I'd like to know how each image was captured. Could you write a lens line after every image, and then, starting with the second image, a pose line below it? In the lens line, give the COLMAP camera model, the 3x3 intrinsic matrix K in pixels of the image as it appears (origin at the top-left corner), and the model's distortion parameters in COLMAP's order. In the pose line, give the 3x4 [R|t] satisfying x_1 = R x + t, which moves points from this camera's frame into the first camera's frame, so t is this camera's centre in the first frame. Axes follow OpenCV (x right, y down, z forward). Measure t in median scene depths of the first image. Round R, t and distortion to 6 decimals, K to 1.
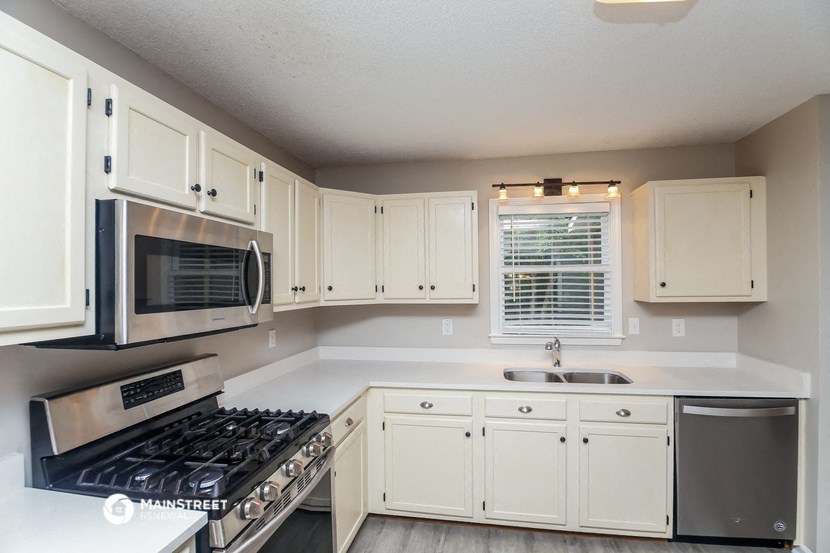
lens RADIAL K [[402.6, 0, 415.0], [0, 402.6, 276.5], [0, 0, 1]] dist [-0.002503, -0.000313]
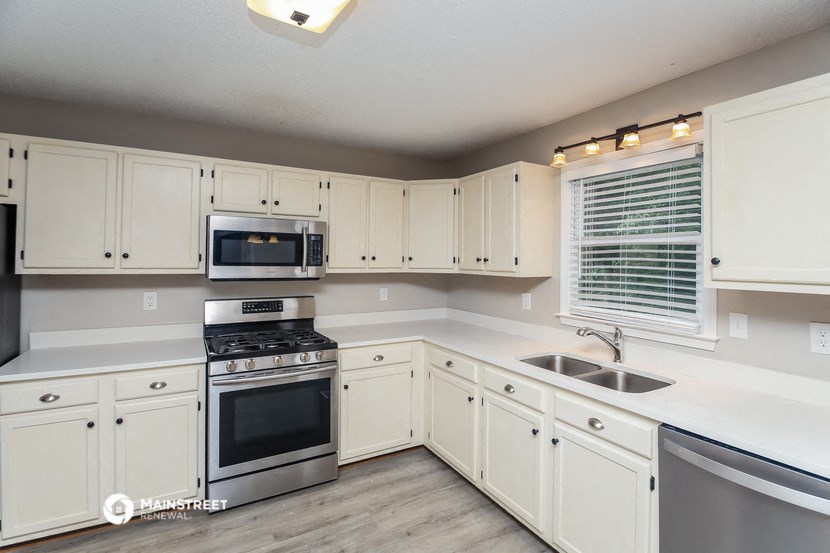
lens RADIAL K [[391.7, 0, 414.7], [0, 391.7, 246.3], [0, 0, 1]] dist [0.000006, 0.000032]
pose [[0.645173, -0.006656, -0.764007, 0.824814], [-0.002719, 0.999936, -0.011008, 0.003552], [0.764032, 0.009179, 0.645114, 0.223949]]
